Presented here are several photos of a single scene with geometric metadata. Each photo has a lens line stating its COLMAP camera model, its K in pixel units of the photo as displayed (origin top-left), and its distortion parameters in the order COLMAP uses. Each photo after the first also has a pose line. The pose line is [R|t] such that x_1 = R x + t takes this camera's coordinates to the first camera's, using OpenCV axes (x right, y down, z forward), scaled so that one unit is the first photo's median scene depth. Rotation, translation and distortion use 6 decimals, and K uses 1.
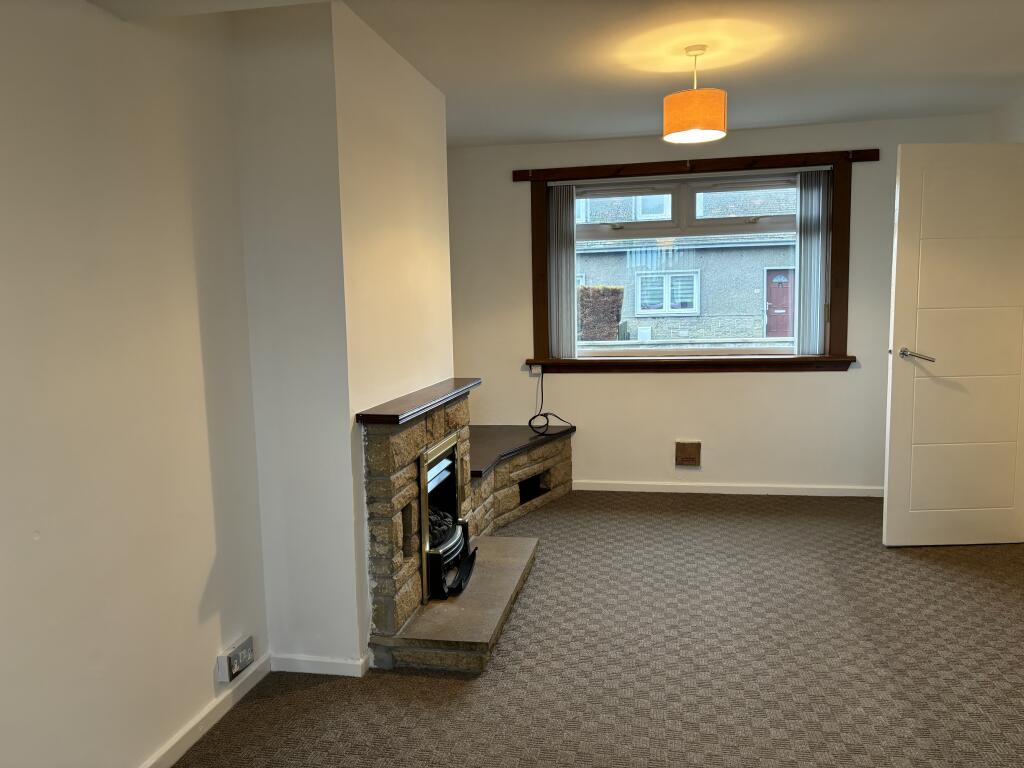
lens RADIAL K [[776.6, 0, 512.0], [0, 776.6, 384.0], [0, 0, 1]] dist [0.095396, -0.103027]
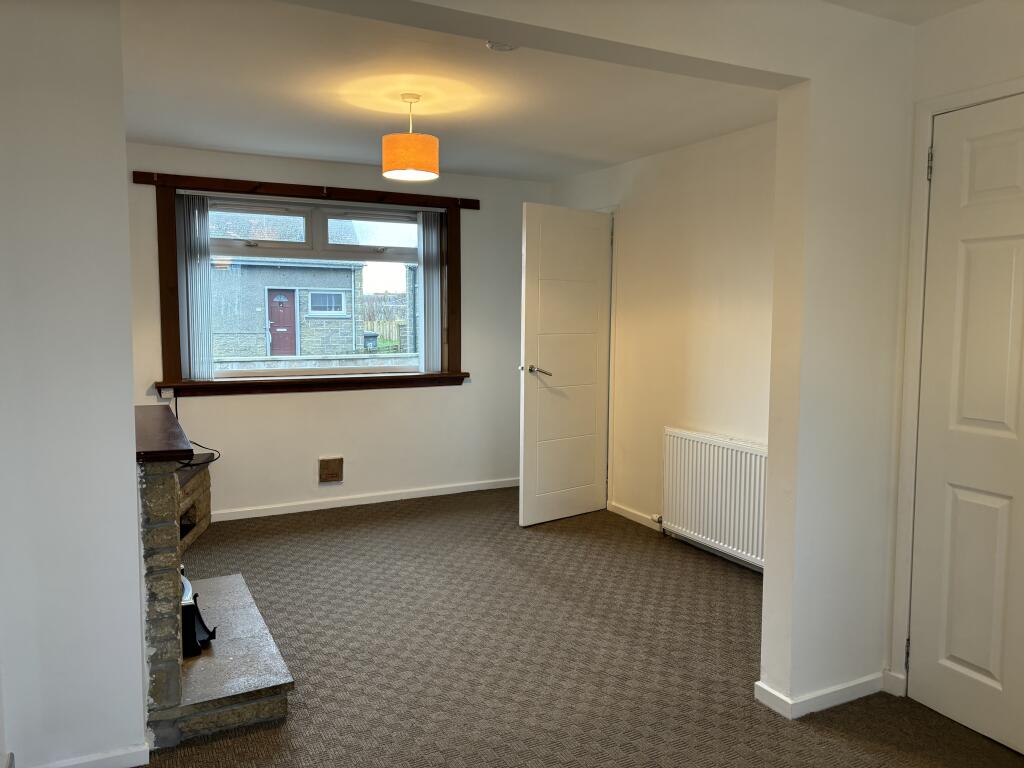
lens RADIAL K [[774.1, 0, 512.0], [0, 774.1, 378.5], [0, 0, 1]] dist [0.046104, -0.003957]
pose [[0.792732, -0.025452, 0.609039, -0.277008], [0.042931, 0.998978, -0.014132, -0.008462], [-0.608057, 0.037350, 0.793014, 0.053725]]
